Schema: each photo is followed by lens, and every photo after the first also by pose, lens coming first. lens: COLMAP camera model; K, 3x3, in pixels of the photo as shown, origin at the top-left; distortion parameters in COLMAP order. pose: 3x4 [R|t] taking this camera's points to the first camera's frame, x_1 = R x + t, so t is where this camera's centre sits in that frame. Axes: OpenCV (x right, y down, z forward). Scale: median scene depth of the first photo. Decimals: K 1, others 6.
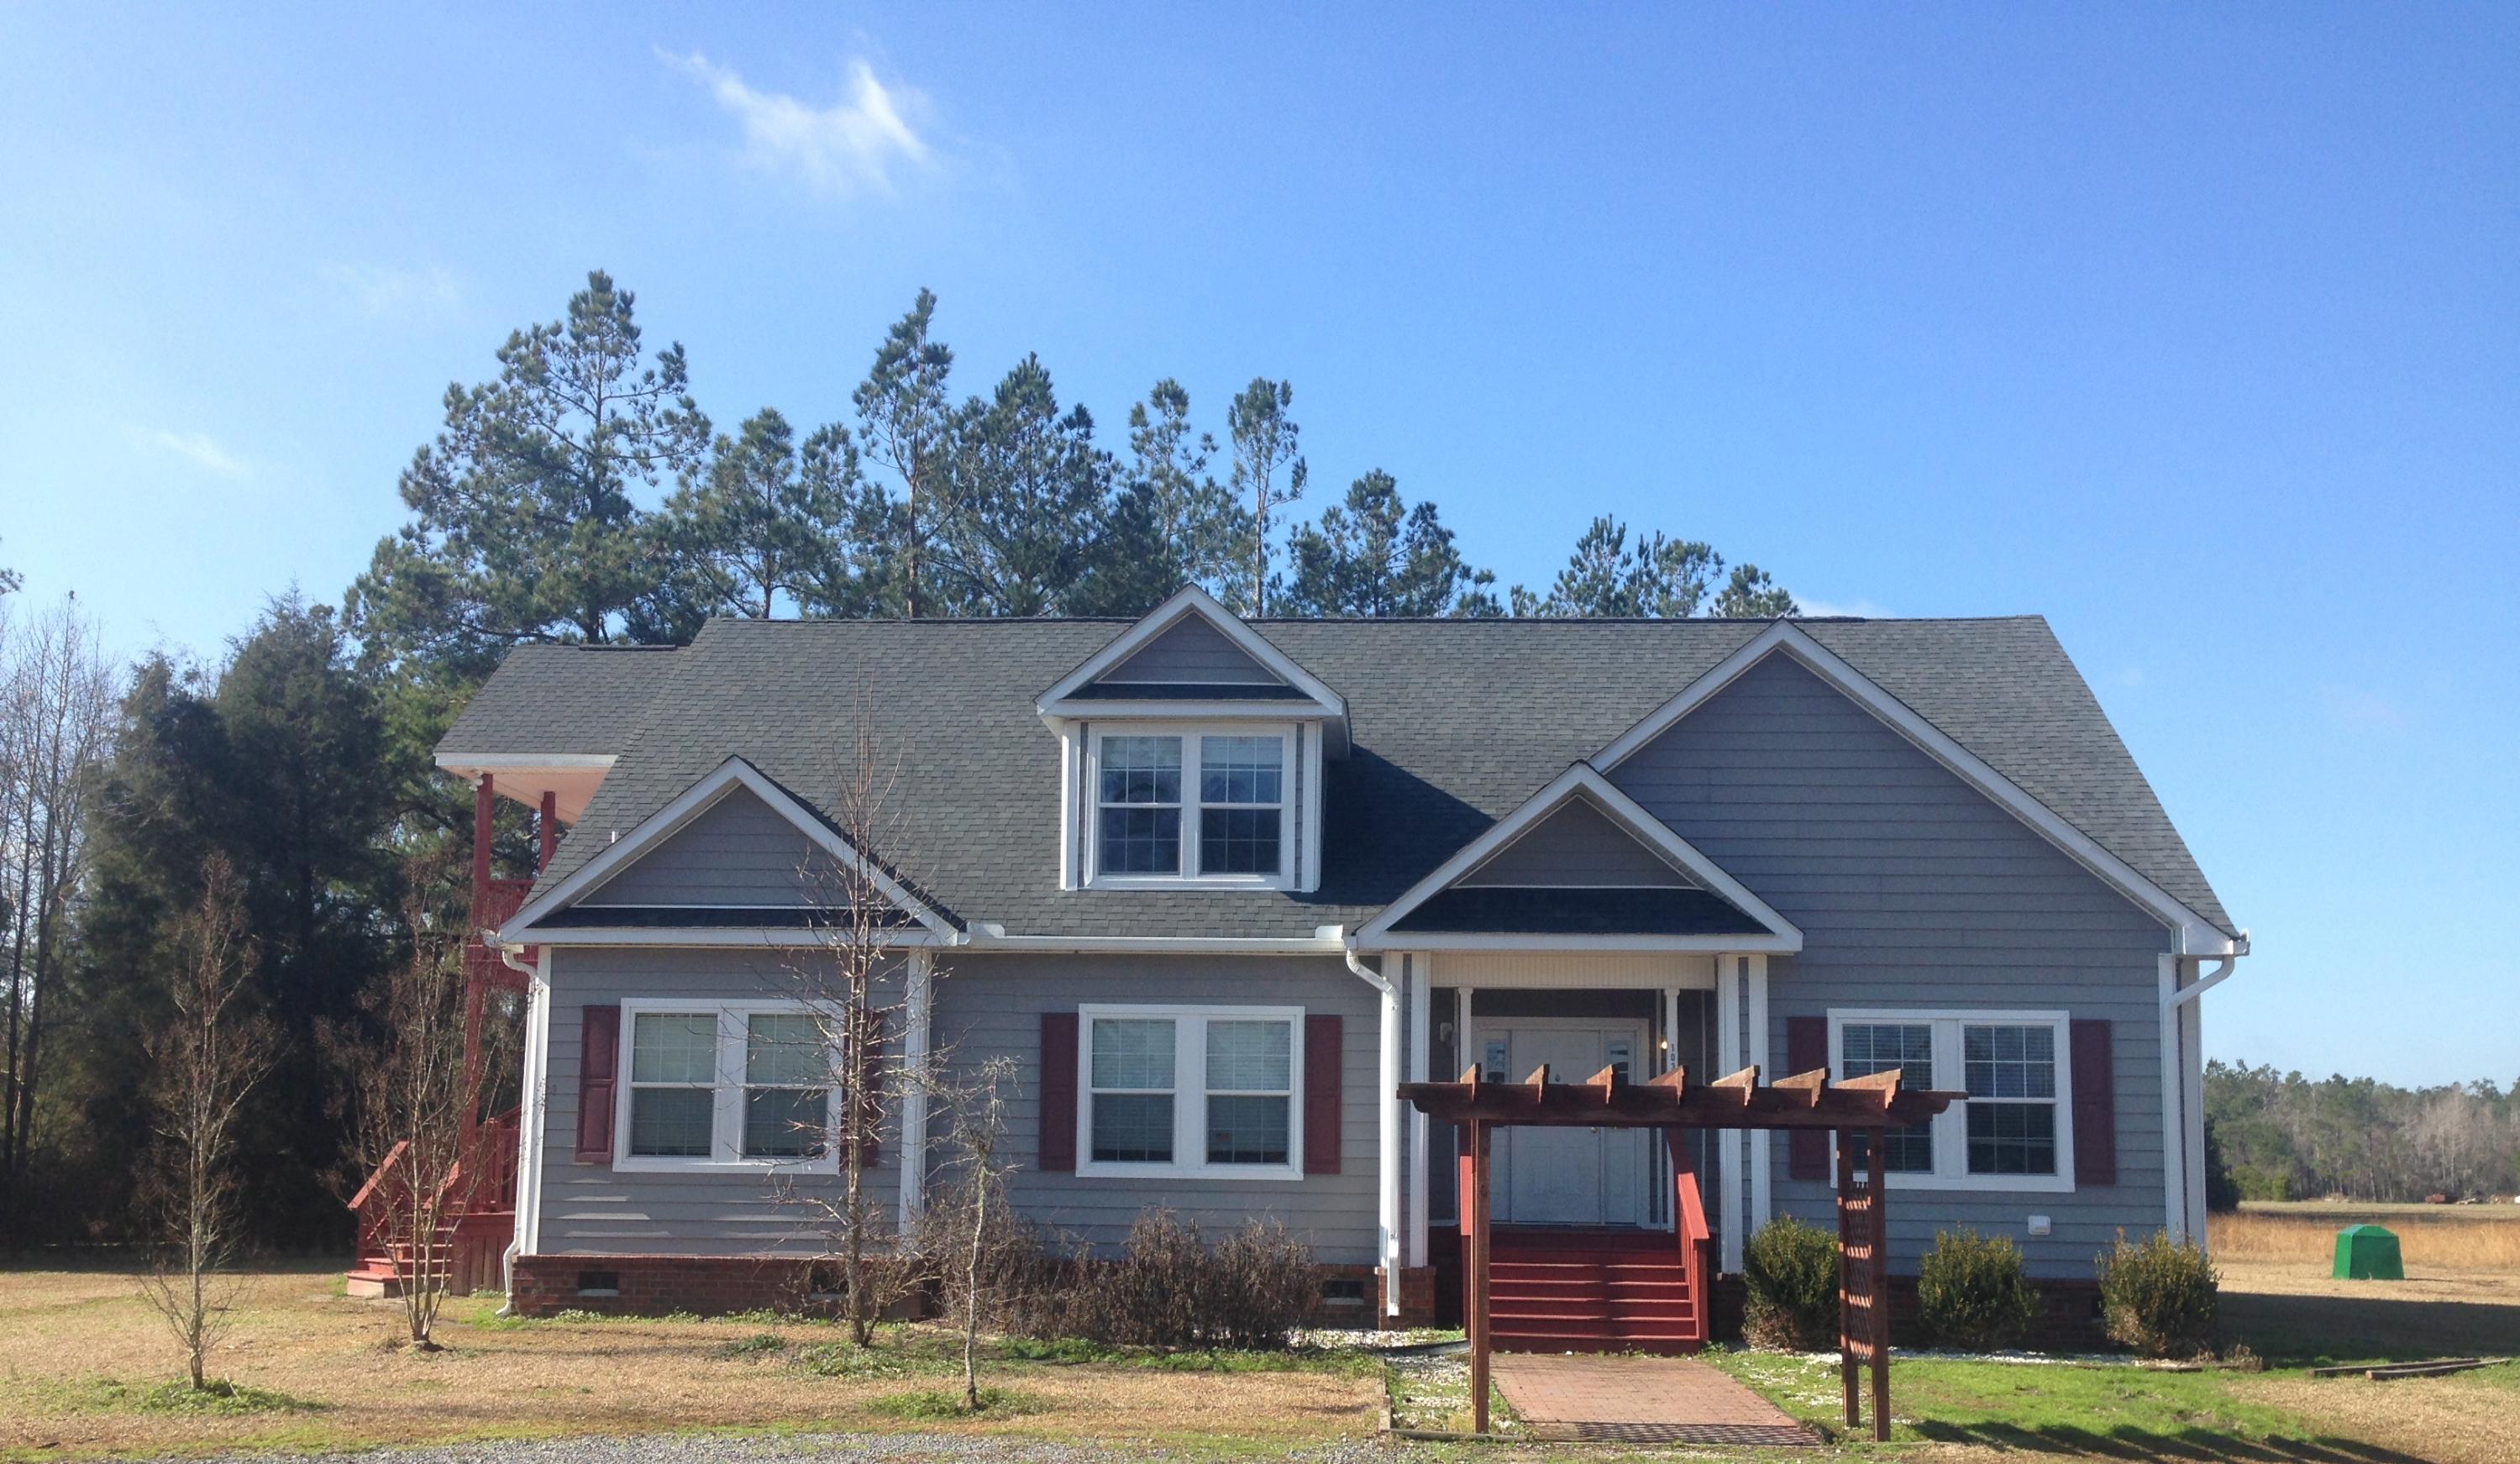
lens RADIAL K [[2317.9, 0, 1259.8], [0, 2317.9, 965.0], [0, 0, 1]] dist [0.034148, 0.002093]
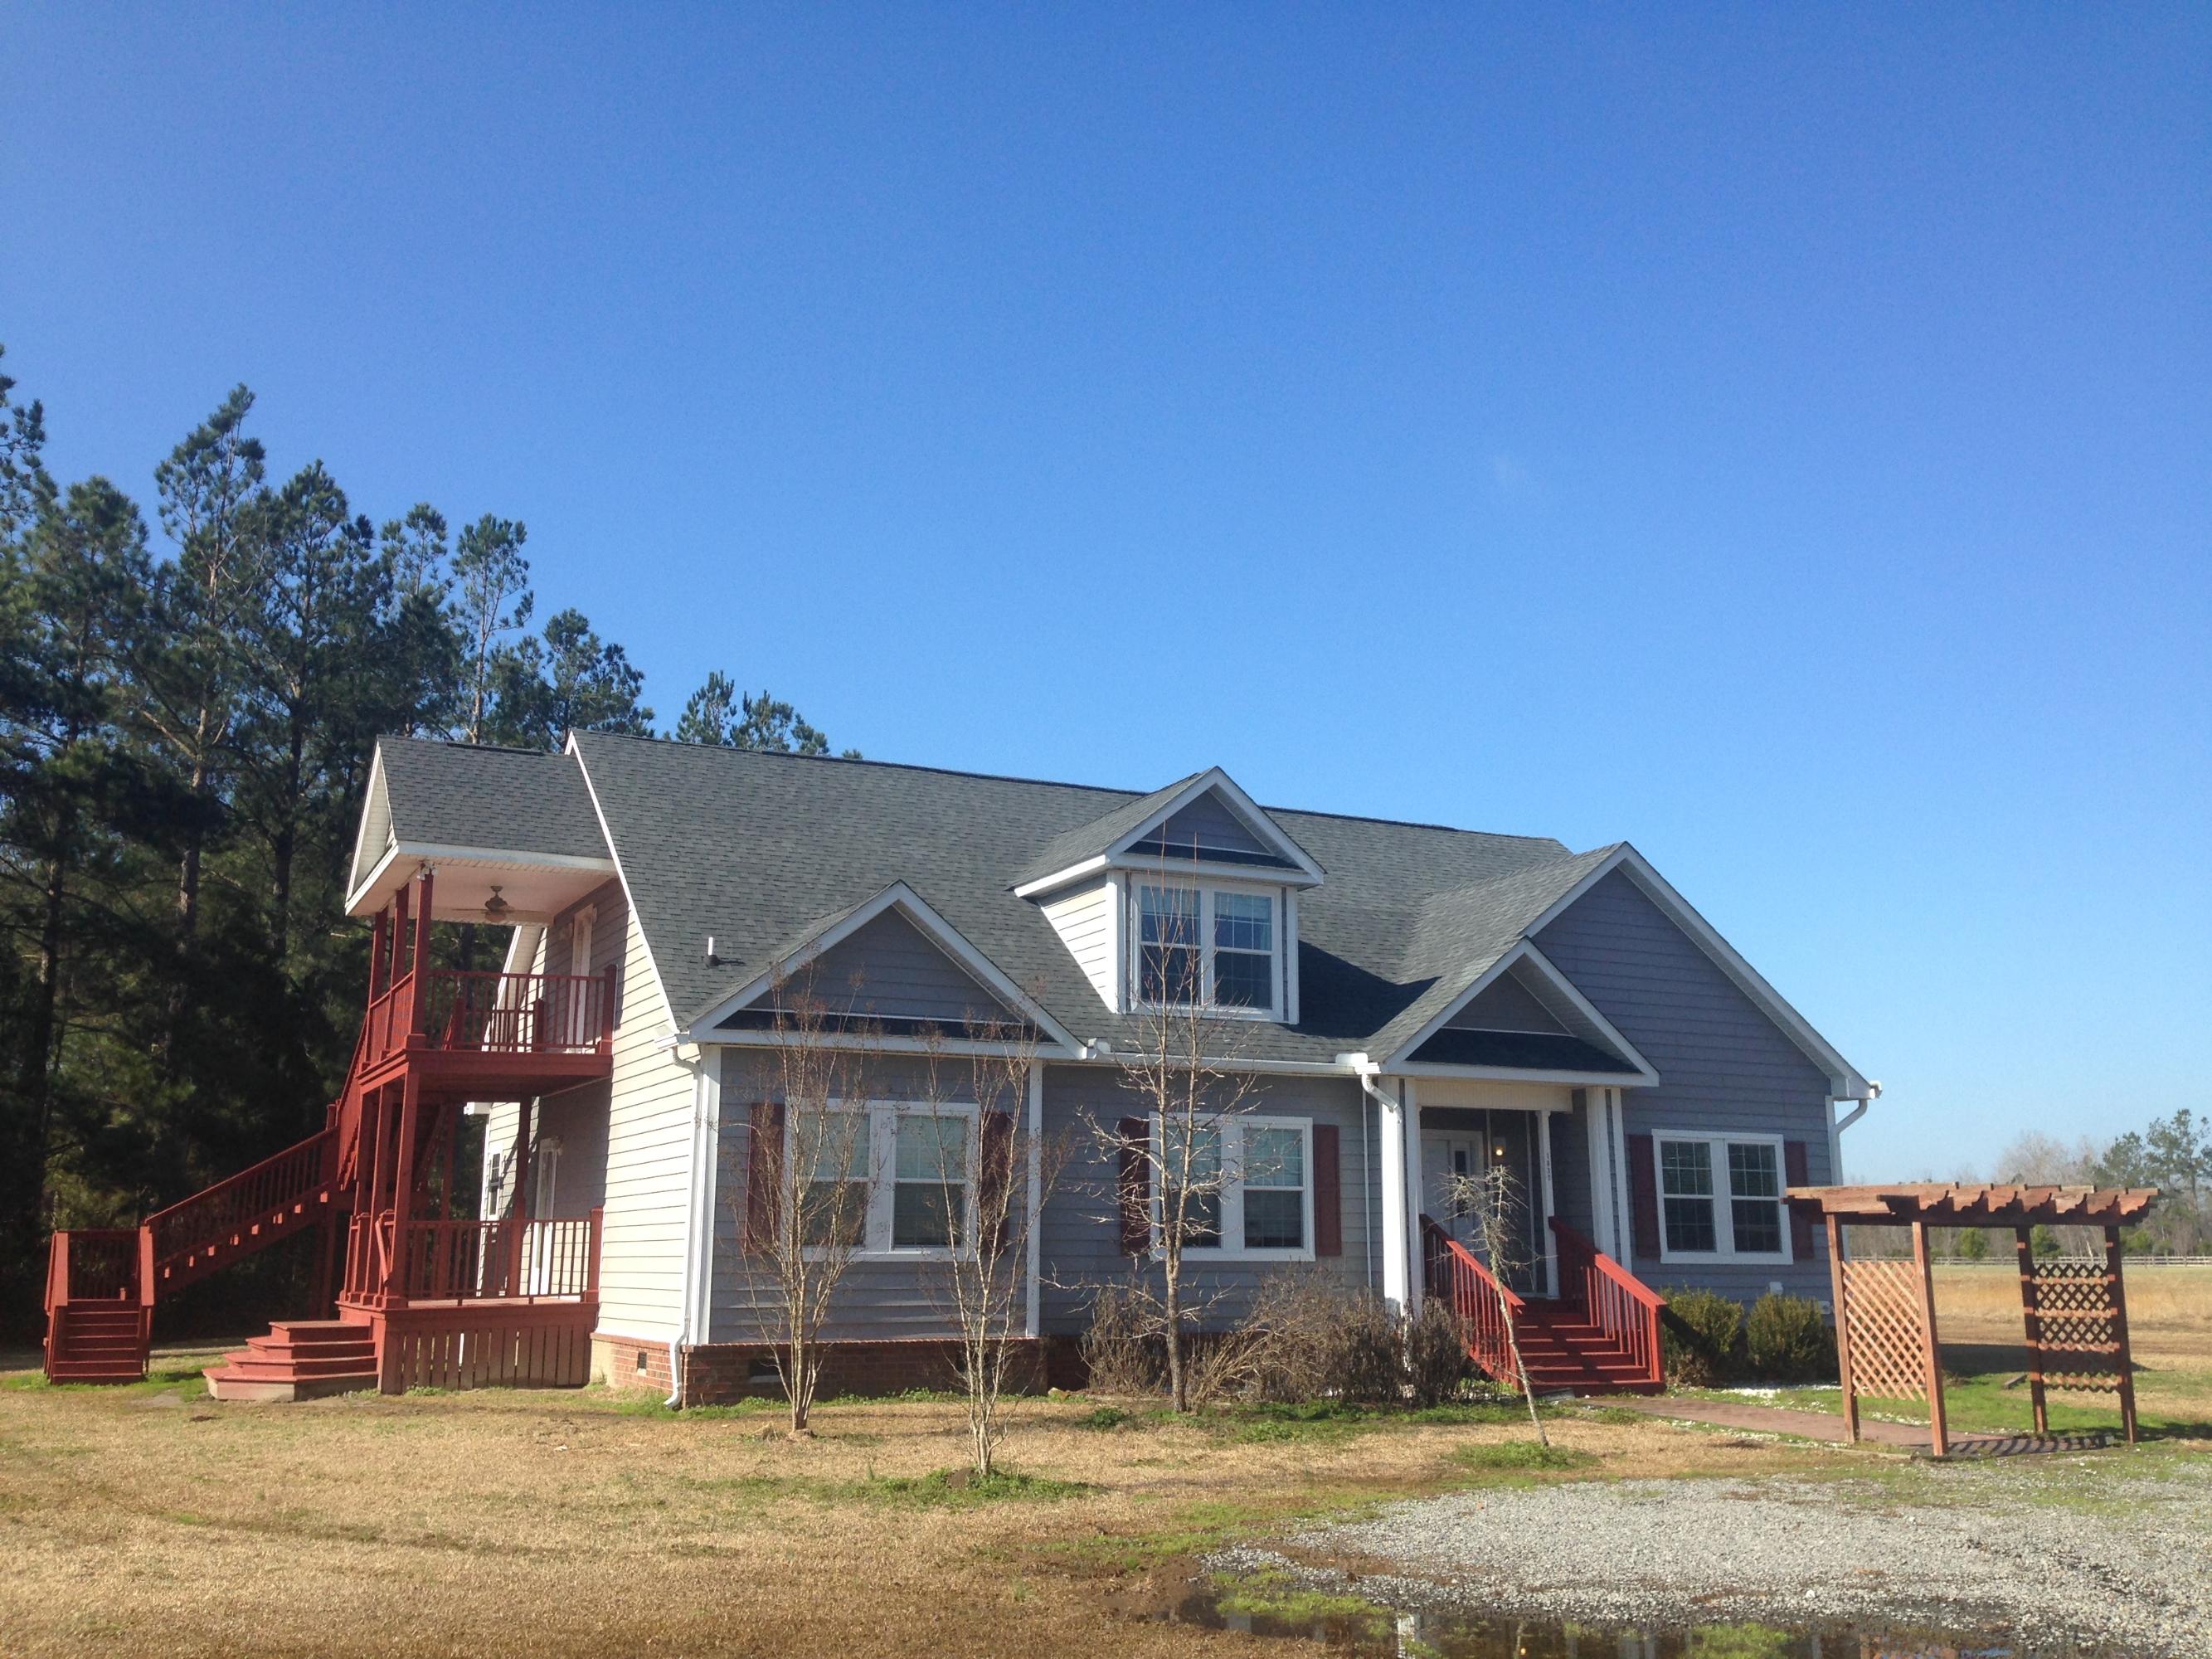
lens RADIAL K [[2049.8, 0, 1106.0], [0, 2049.8, 829.5], [0, 0, 1]] dist [0.058792, 0.011719]
pose [[0.867165, 0.089282, 0.489952, -0.626222], [-0.034762, 0.992251, -0.119289, -0.000258], [-0.496805, 0.086411, 0.863549, 0.094683]]
